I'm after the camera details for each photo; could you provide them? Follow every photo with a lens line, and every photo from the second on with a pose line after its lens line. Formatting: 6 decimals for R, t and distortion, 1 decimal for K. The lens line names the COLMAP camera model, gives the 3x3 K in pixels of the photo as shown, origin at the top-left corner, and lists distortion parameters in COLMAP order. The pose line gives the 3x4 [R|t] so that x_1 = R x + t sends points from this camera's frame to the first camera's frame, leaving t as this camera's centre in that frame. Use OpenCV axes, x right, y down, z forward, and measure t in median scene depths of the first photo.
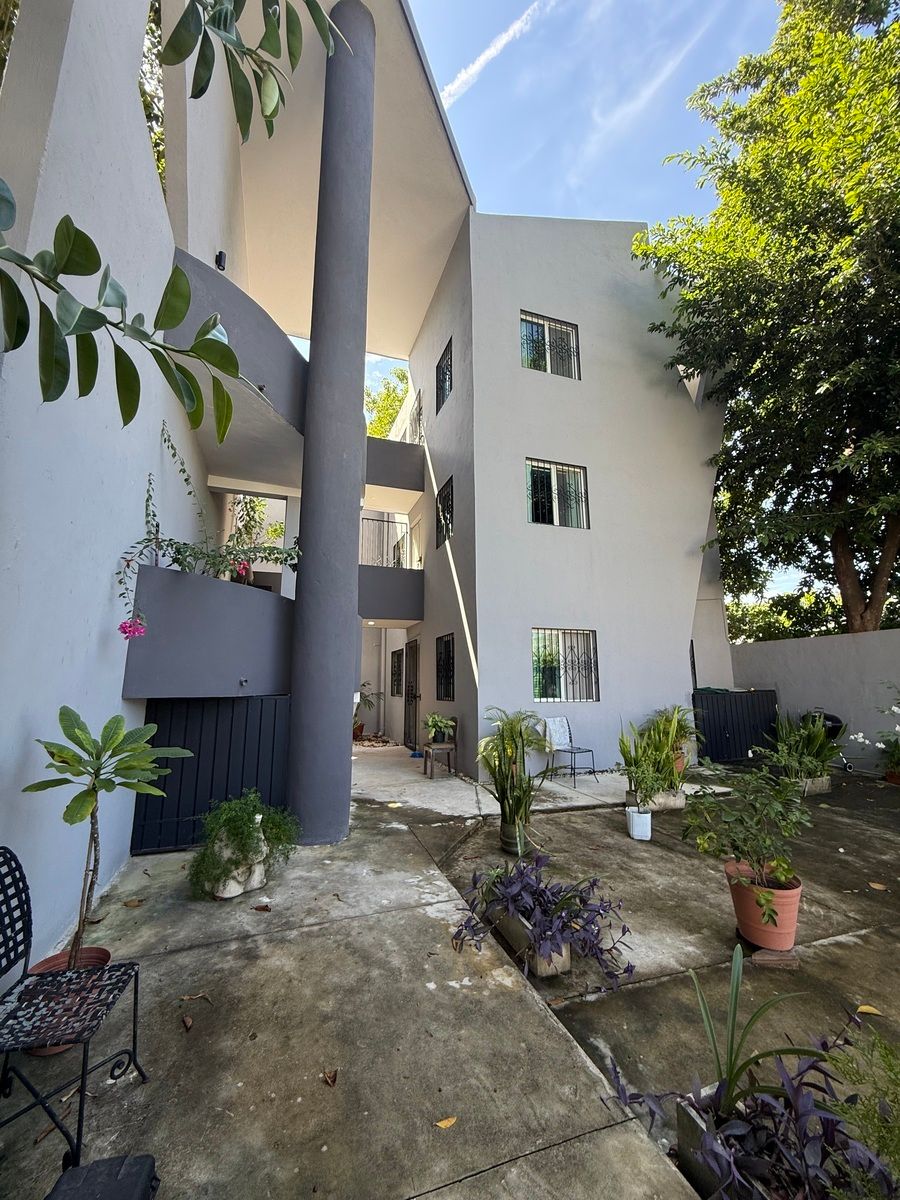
lens RADIAL K [[477.6, 0, 451.1], [0, 477.6, 596.2], [0, 0, 1]] dist [0.000203, -0.000424]
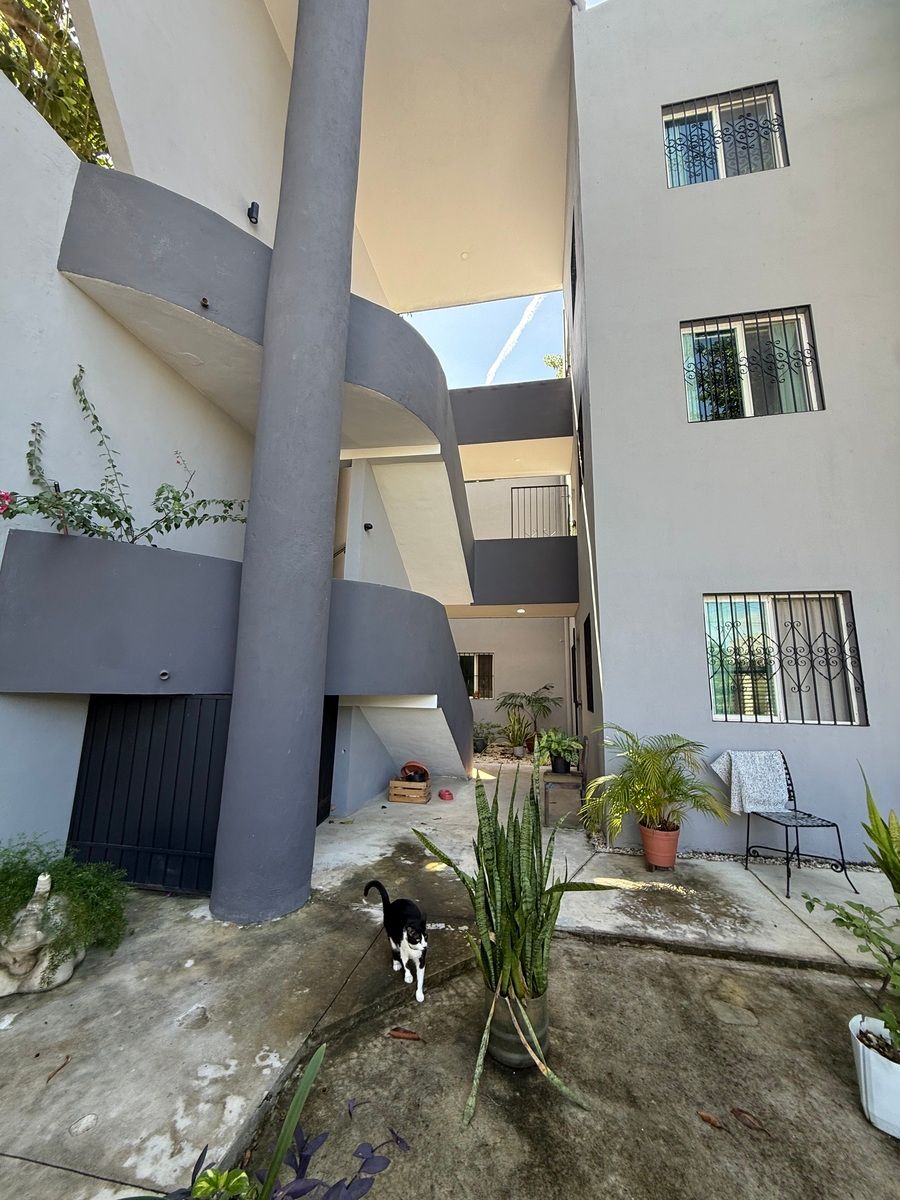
lens RADIAL K [[477.6, 0, 448.3], [0, 477.6, 597.4], [0, 0, 1]] dist [0.000203, -0.000424]
pose [[0.857165, -0.079264, -0.508907, 0.216077], [0.074550, 0.996775, -0.029684, 0.069719], [0.509619, -0.012495, 0.860310, 0.360584]]
